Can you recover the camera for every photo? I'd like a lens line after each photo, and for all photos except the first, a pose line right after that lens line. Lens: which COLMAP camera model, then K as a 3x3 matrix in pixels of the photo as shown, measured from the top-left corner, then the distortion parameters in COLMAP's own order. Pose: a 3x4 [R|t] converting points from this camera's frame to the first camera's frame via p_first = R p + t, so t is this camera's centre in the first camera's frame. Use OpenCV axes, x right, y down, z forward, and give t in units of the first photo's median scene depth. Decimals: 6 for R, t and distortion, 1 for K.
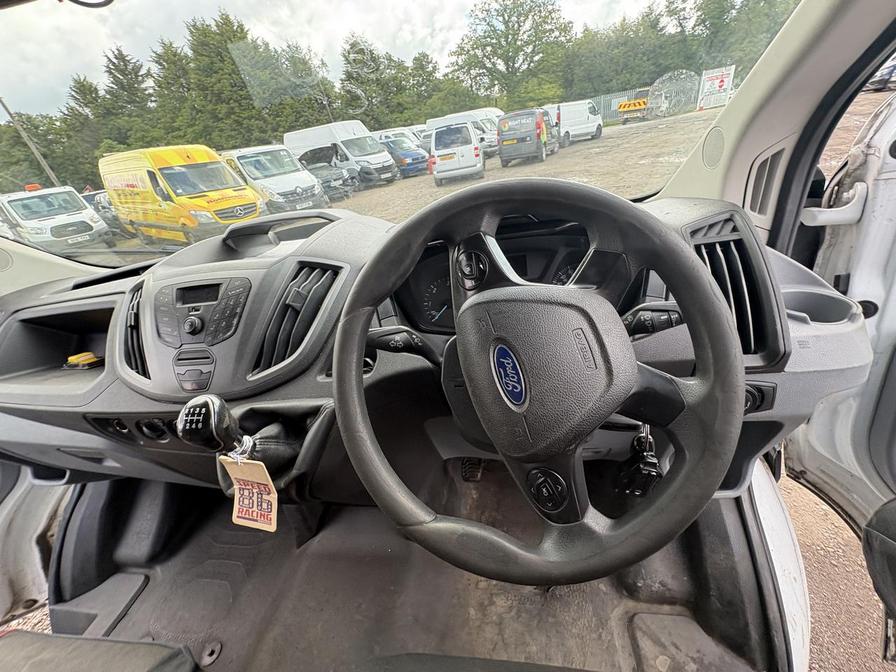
lens RADIAL K [[357.0, 0, 446.5], [0, 357.0, 332.5], [0, 0, 1]] dist [0.002981, -0.001026]
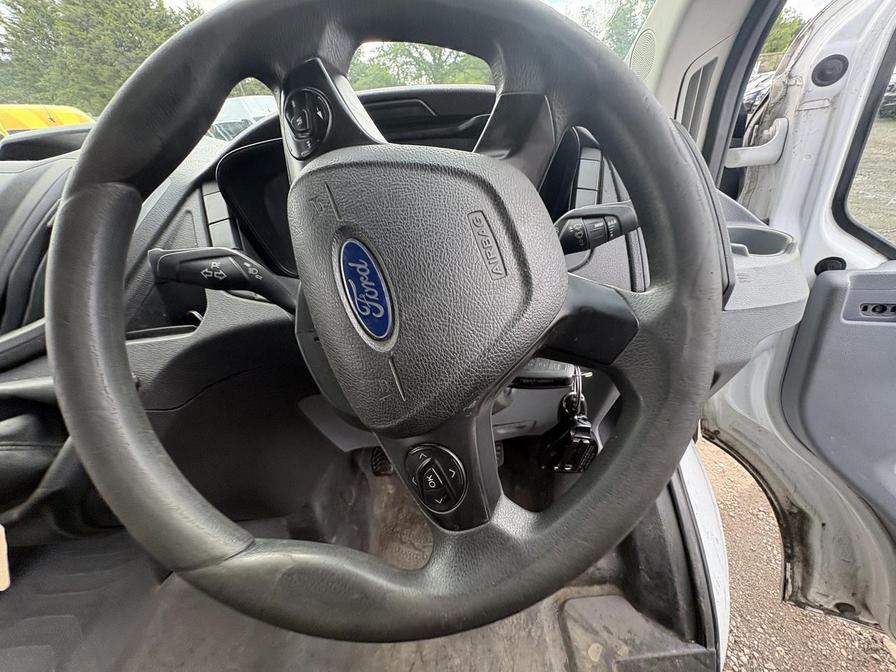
lens RADIAL K [[357.0, 0, 448.0], [0, 357.0, 336.6], [0, 0, 1]] dist [0.002981, -0.001026]
pose [[0.982518, -0.032088, 0.183379, 0.123224], [0.026905, 0.999167, 0.030685, 0.111867], [-0.184211, -0.025214, 0.982563, 0.248793]]
